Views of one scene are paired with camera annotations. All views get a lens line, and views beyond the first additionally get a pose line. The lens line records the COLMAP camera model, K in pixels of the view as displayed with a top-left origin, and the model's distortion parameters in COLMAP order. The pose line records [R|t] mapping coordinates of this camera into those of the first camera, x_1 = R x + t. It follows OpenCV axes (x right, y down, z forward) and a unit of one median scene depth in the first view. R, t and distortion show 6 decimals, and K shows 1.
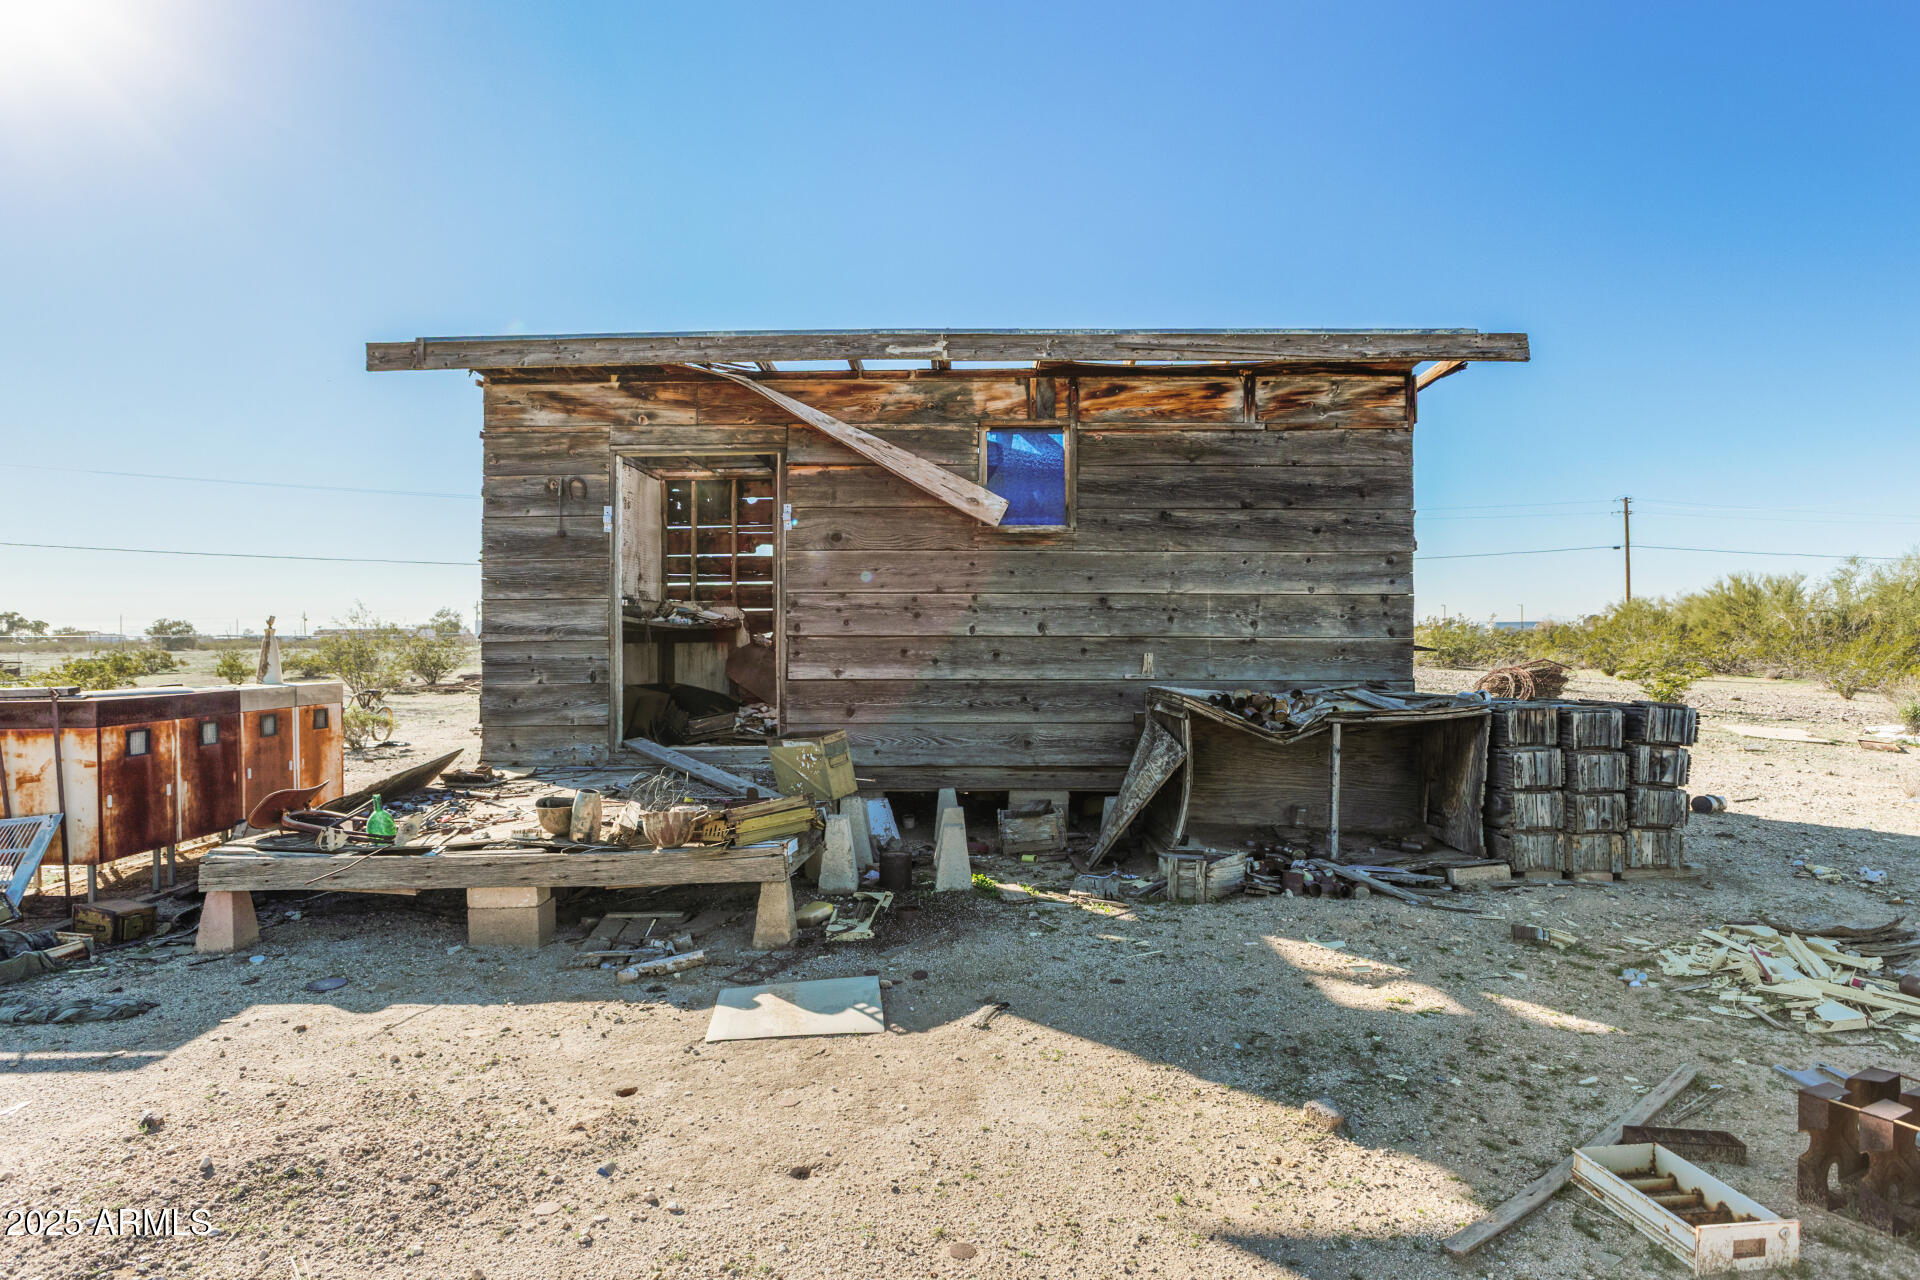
lens RADIAL K [[1096.6, 0, 956.5], [0, 1096.6, 644.2], [0, 0, 1]] dist [-0.008627, 0.000747]
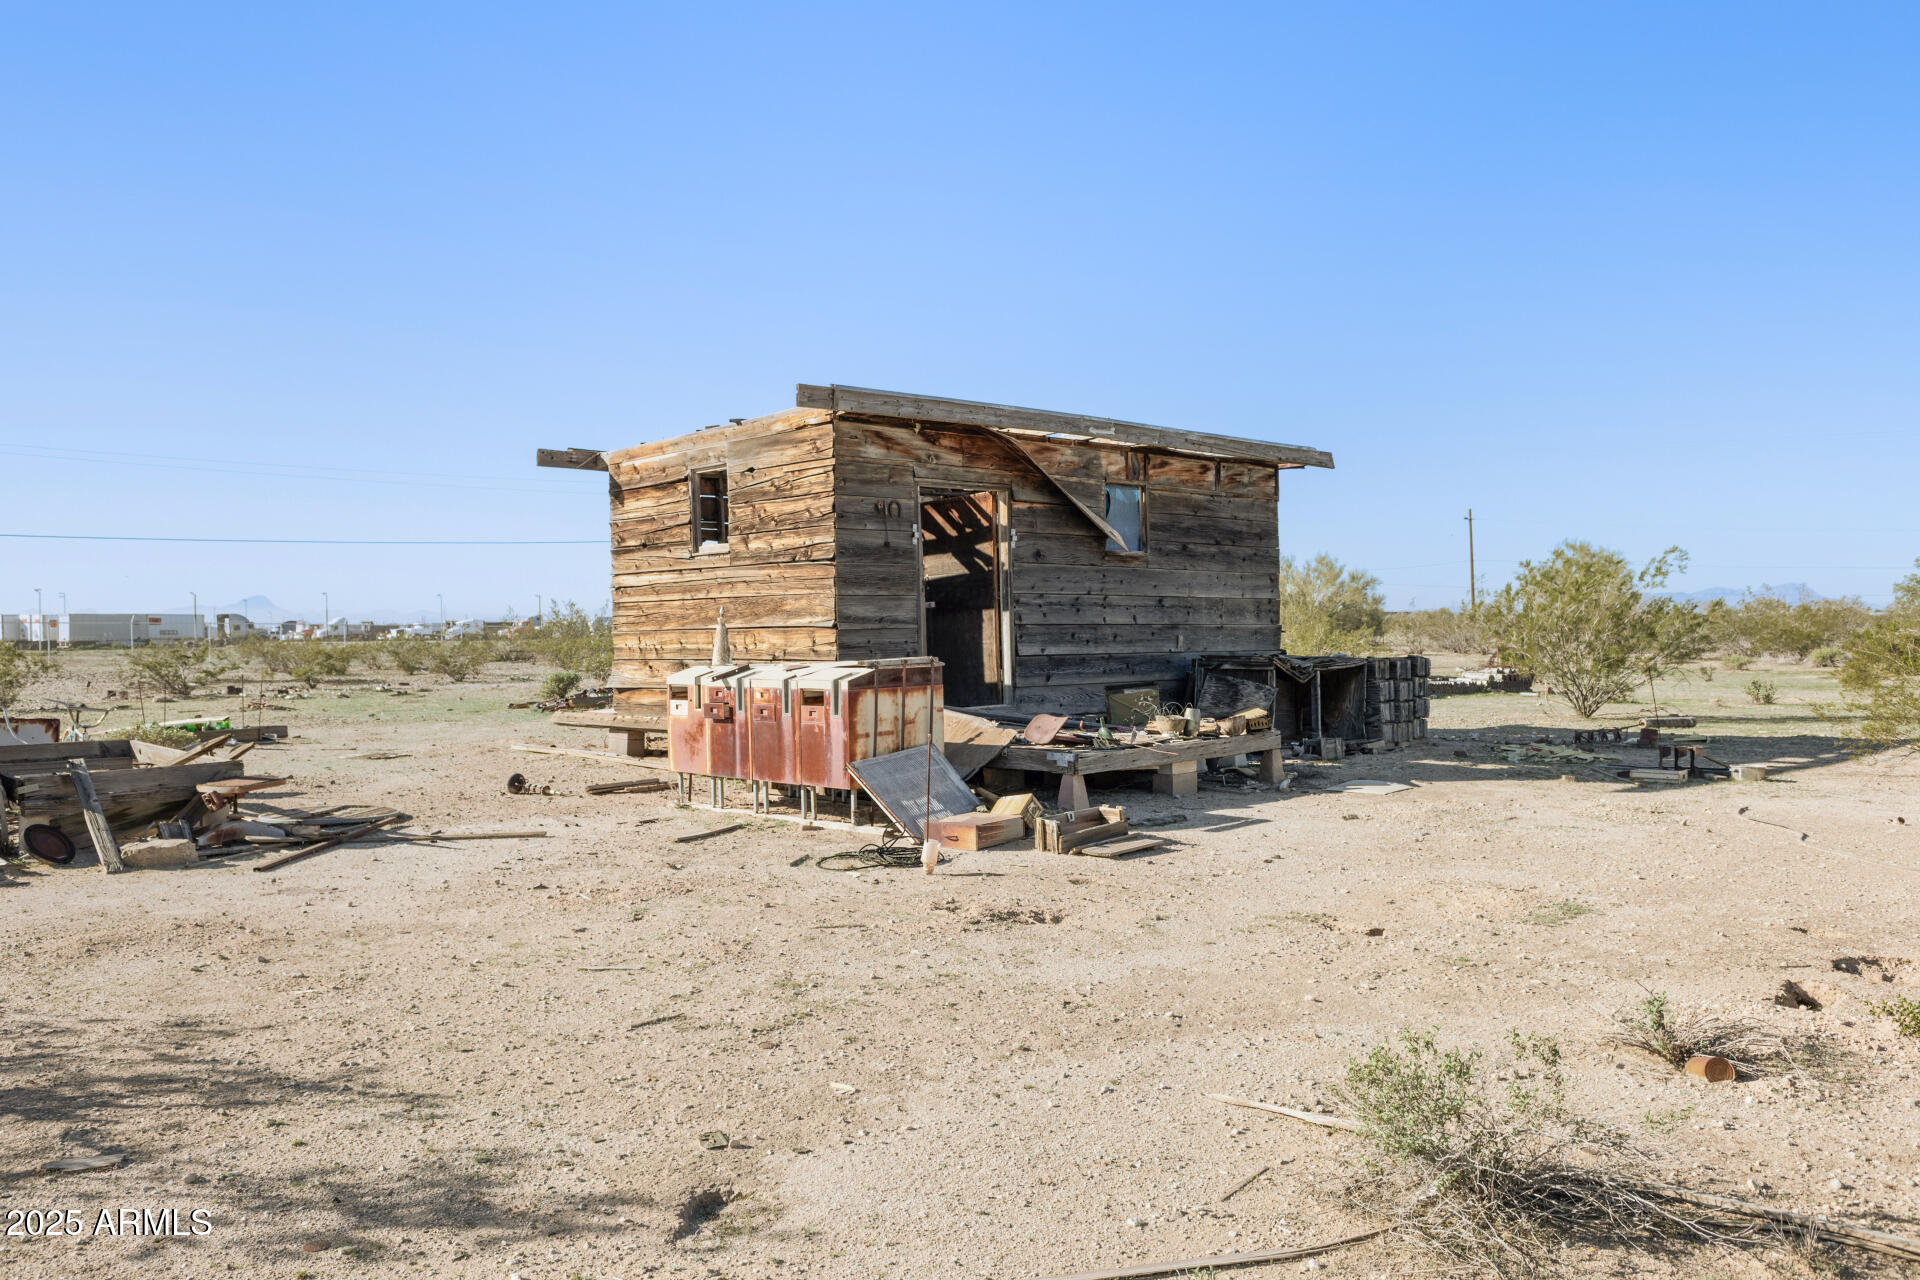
lens RADIAL K [[1508.3, 0, 966.0], [0, 1508.3, 632.1], [0, 0, 1]] dist [0.005040, -0.000006]
pose [[0.714603, -0.004787, 0.699514, -1.534401], [0.017610, 0.999783, -0.011149, 0.022632], [-0.699308, 0.020285, 0.714532, -0.316397]]
